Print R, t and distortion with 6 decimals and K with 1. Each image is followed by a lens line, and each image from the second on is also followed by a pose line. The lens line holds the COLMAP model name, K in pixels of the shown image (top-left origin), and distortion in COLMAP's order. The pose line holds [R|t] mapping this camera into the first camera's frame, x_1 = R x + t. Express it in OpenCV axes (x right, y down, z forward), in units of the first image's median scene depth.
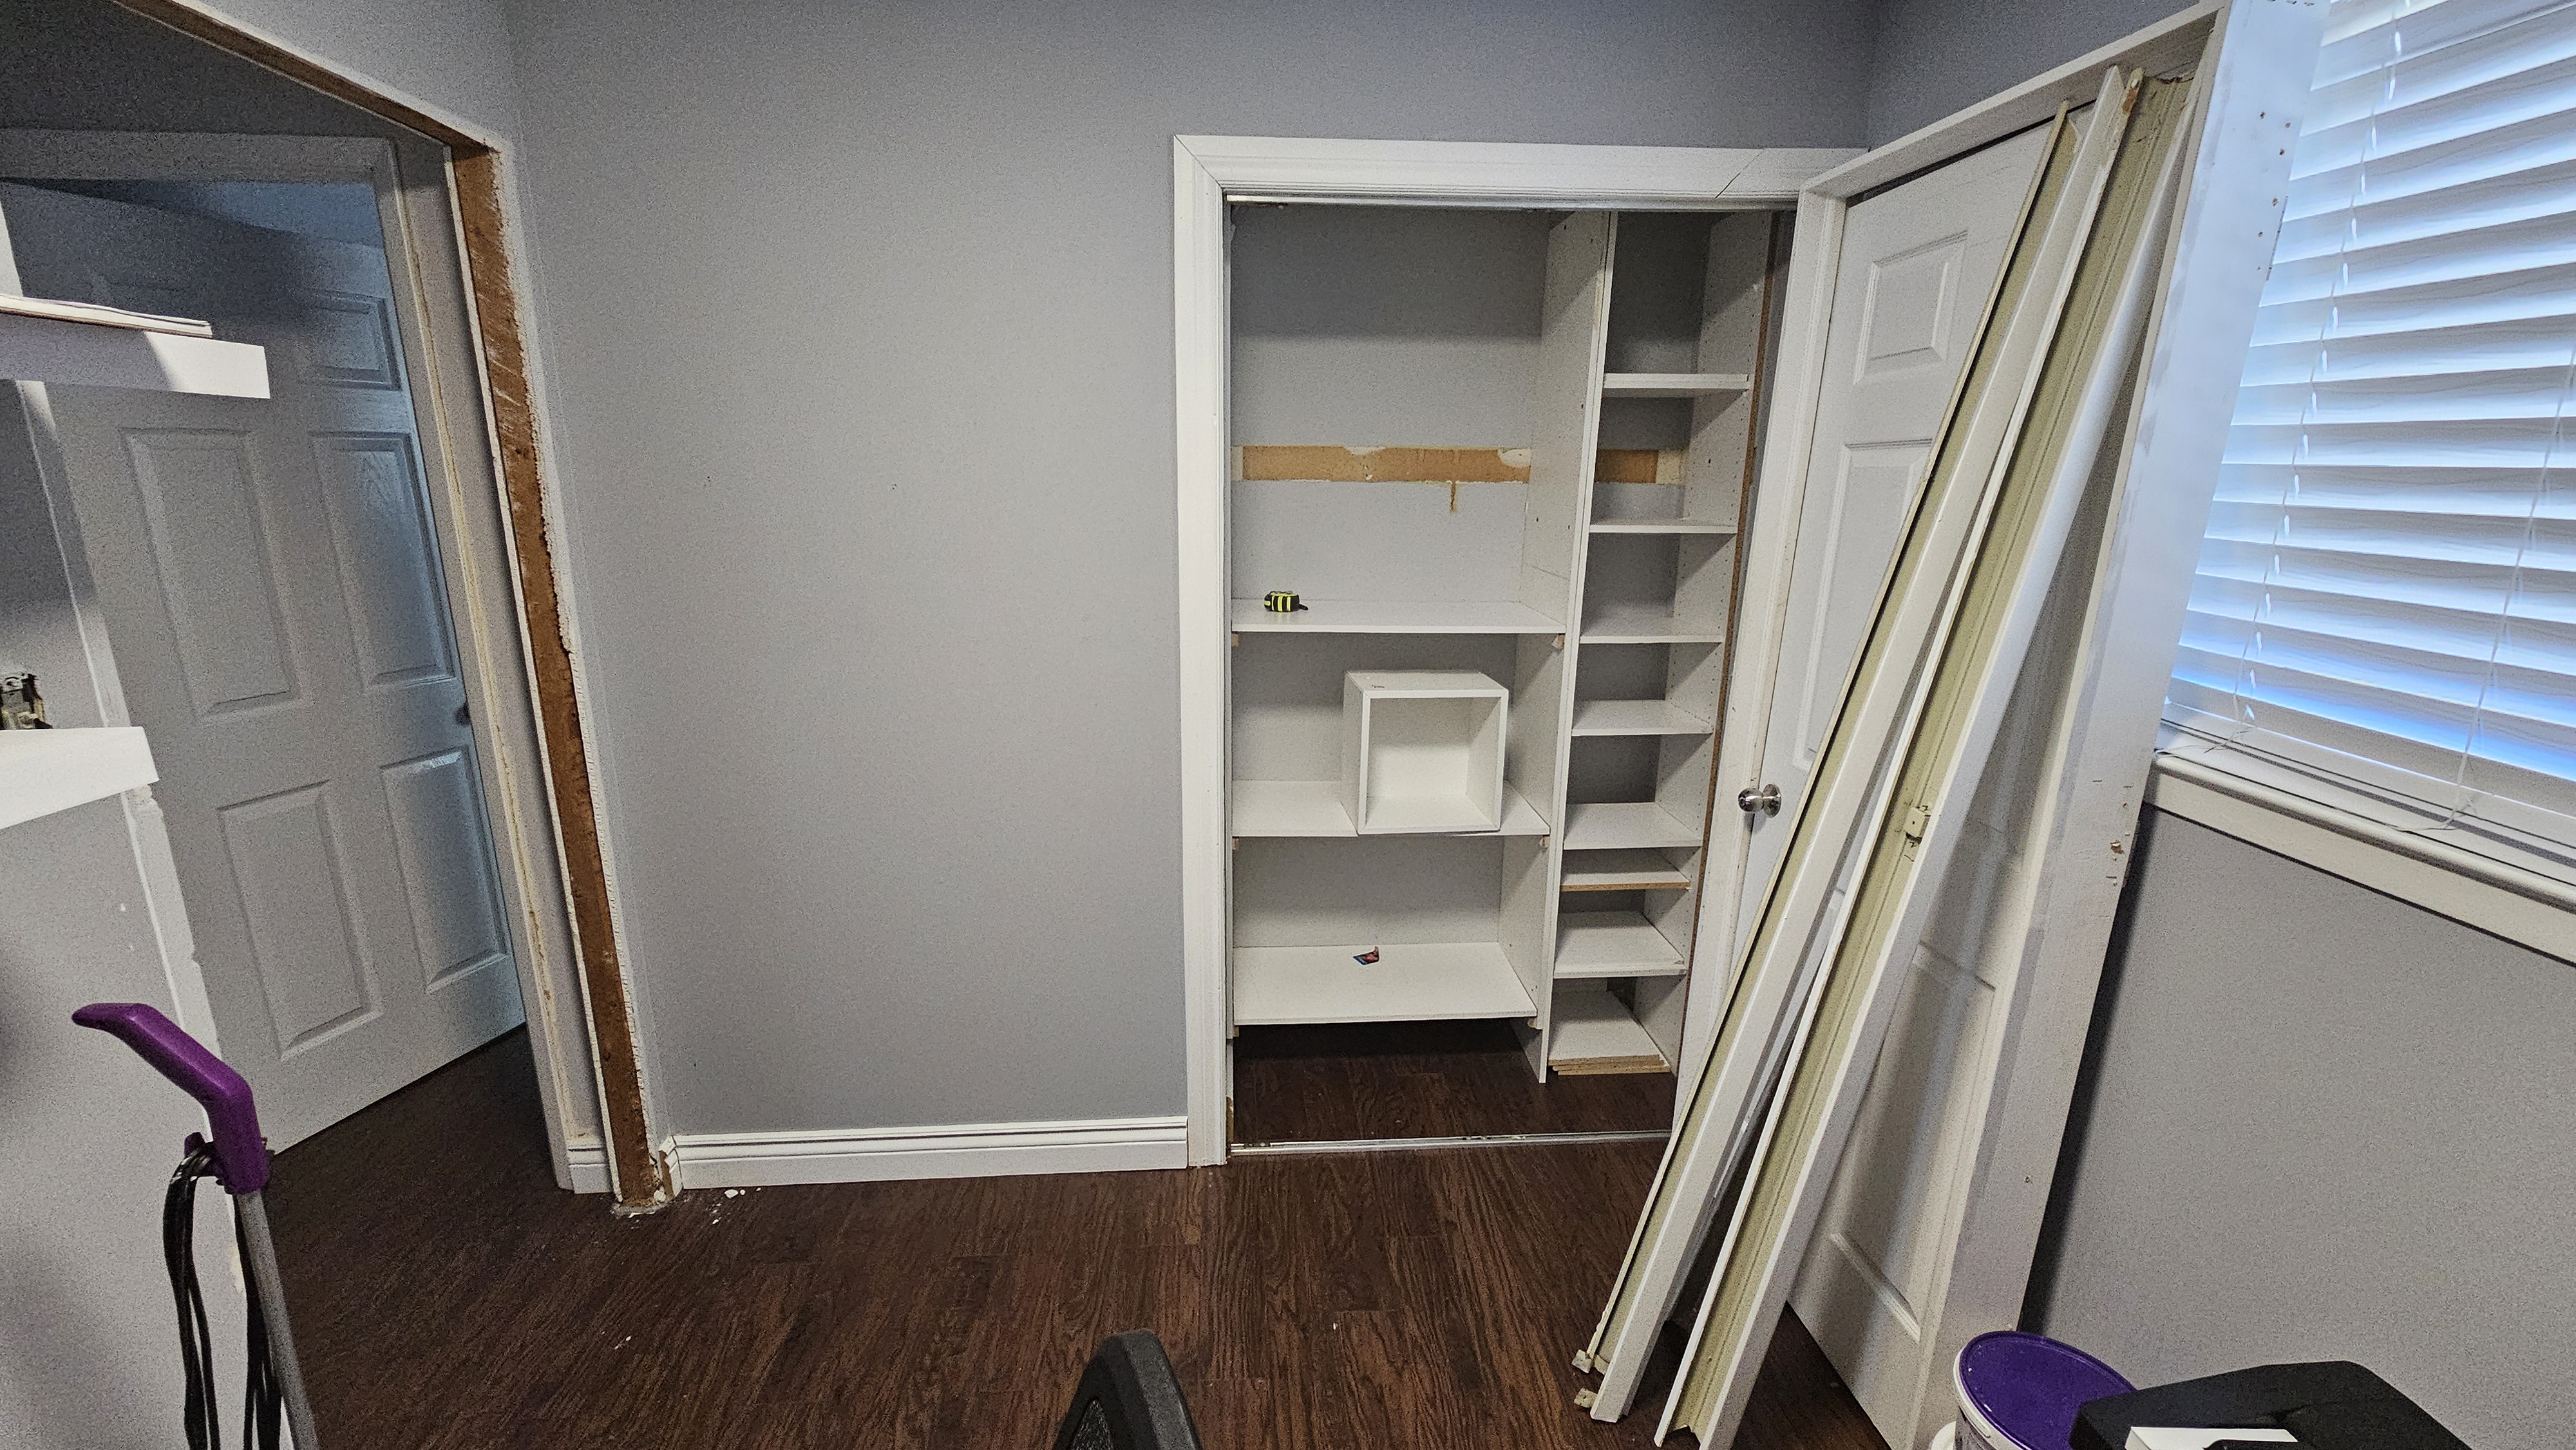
lens RADIAL K [[1045.5, 0, 1290.3], [0, 1045.5, 719.8], [0, 0, 1]] dist [-0.000667, -0.000156]
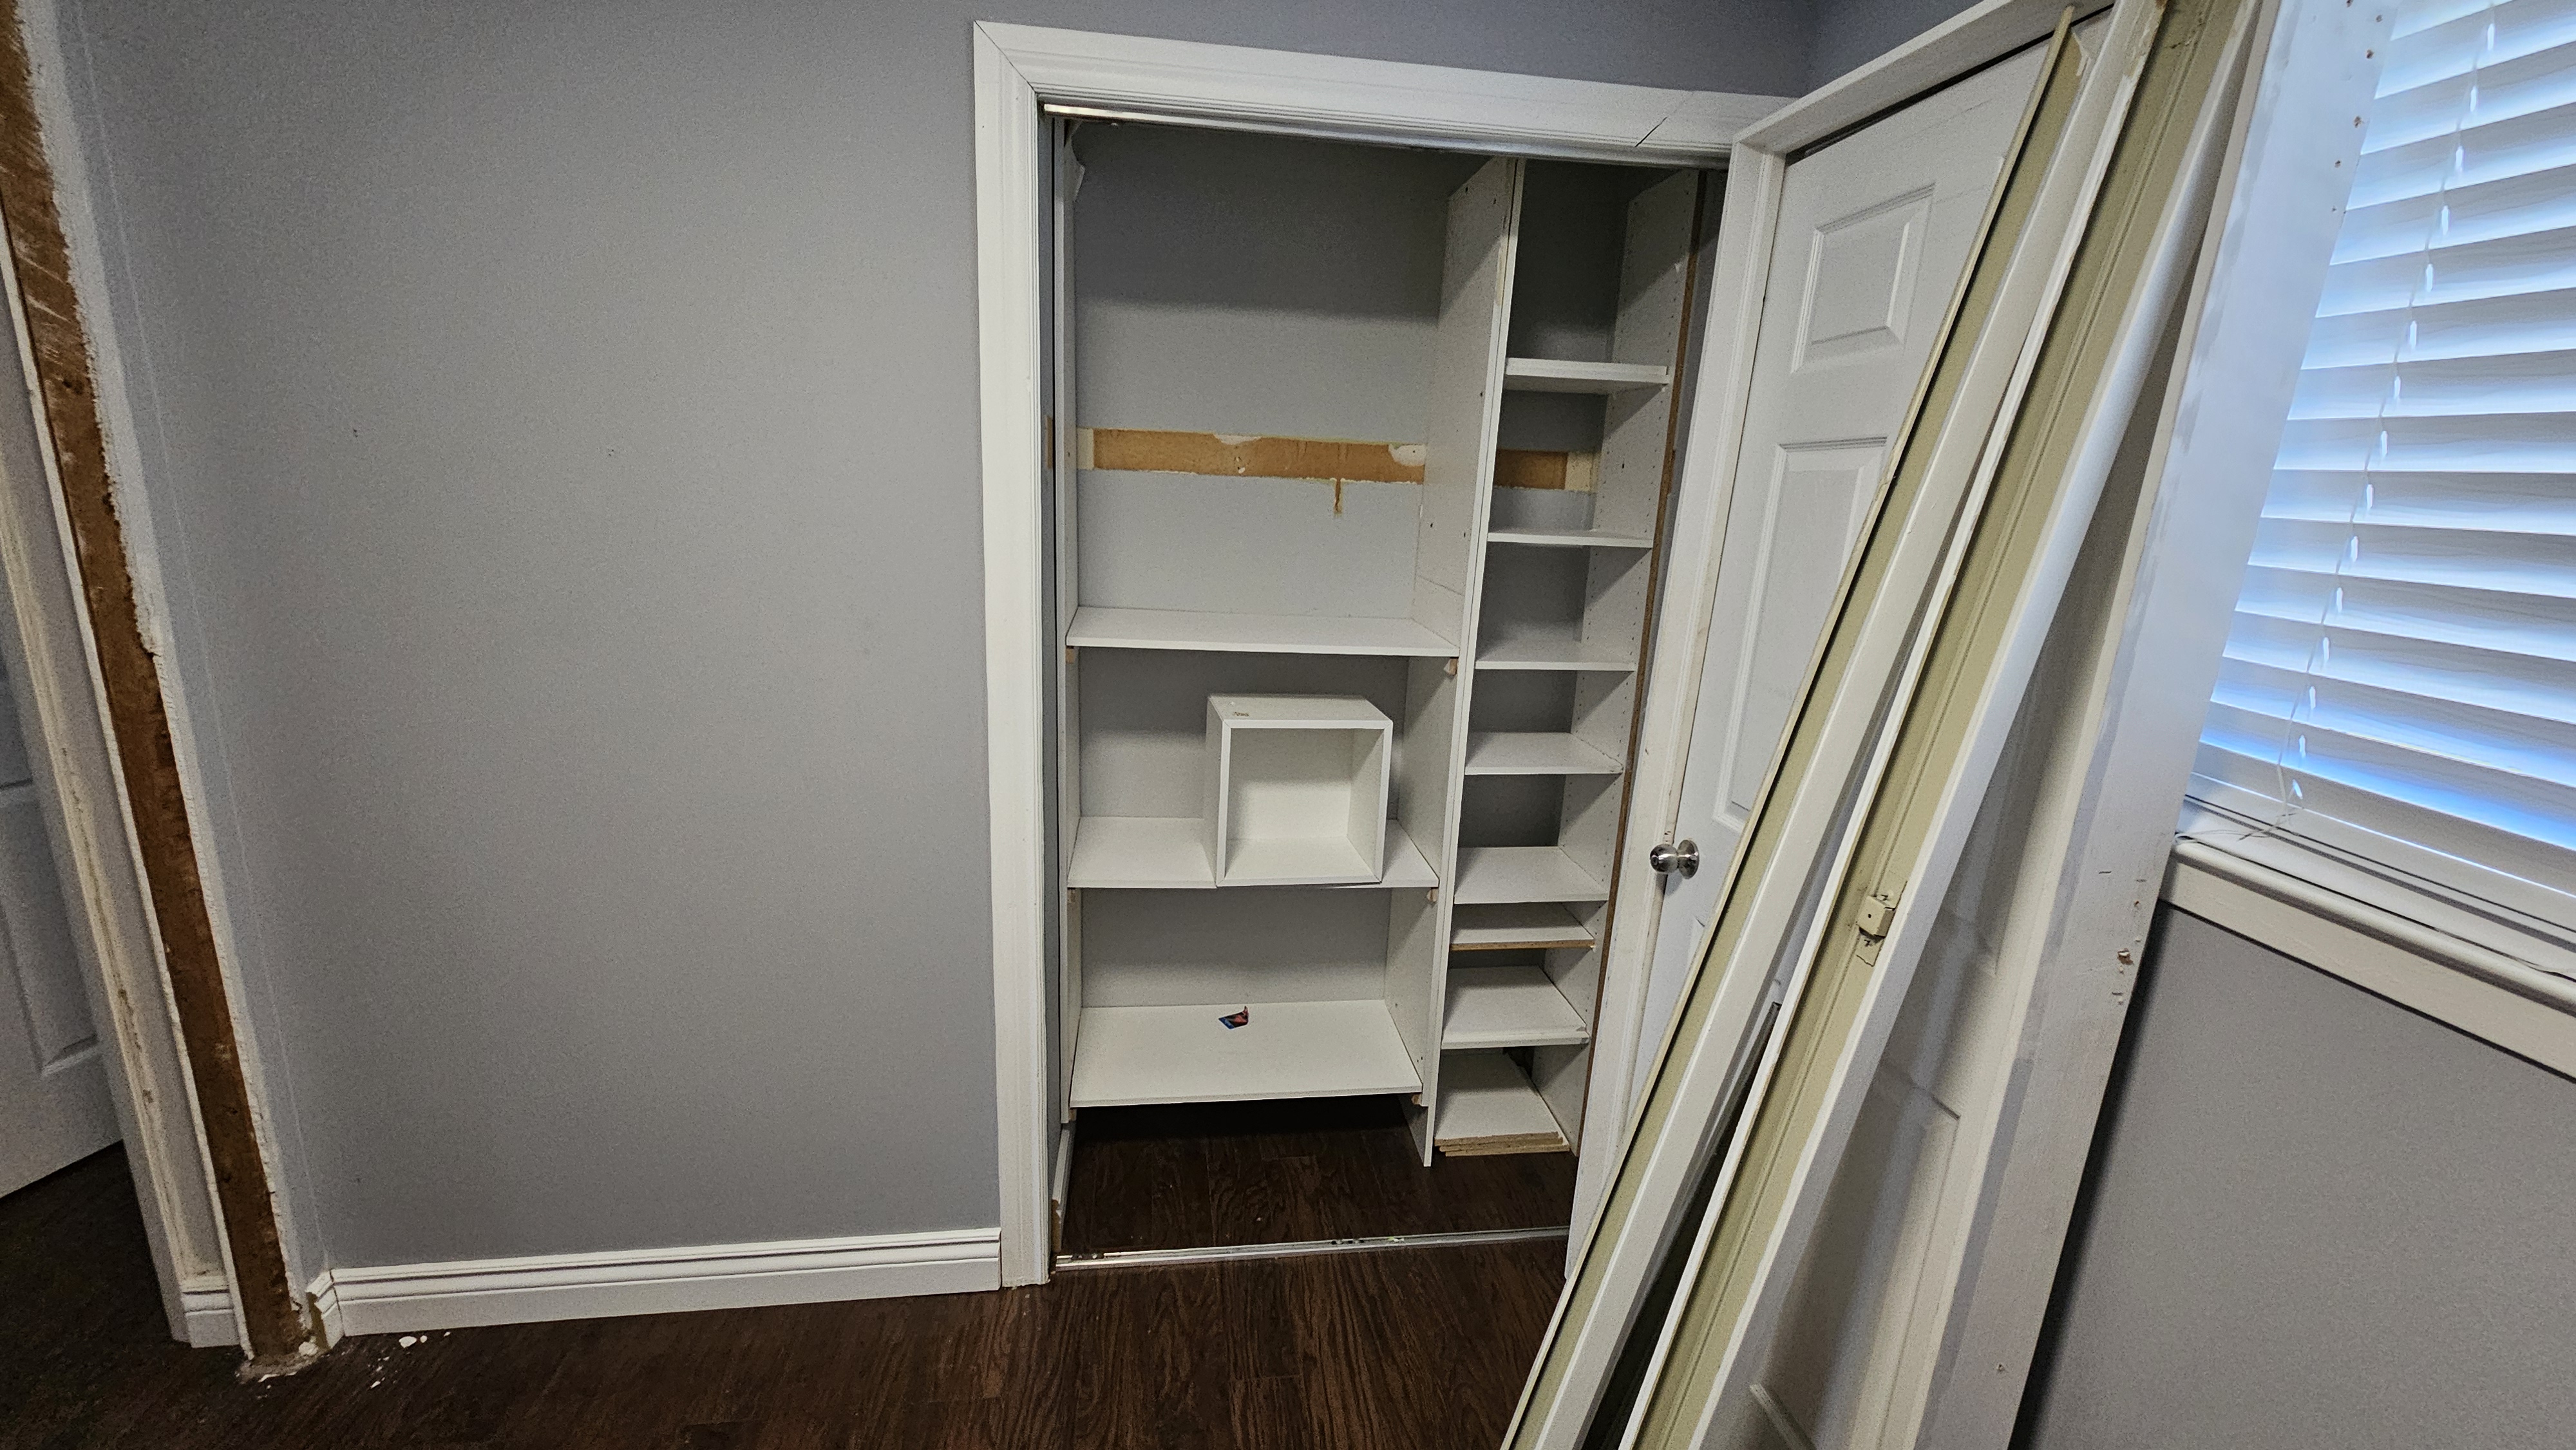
lens RADIAL K [[1046.8, 0, 1291.2], [0, 1046.8, 724.8], [0, 0, 1]] dist [0.000632, -0.000002]
pose [[0.996735, 0.017613, 0.078793, 0.064014], [-0.017274, 0.999838, -0.004977, -0.022080], [-0.078868, 0.003600, 0.996879, 0.162863]]
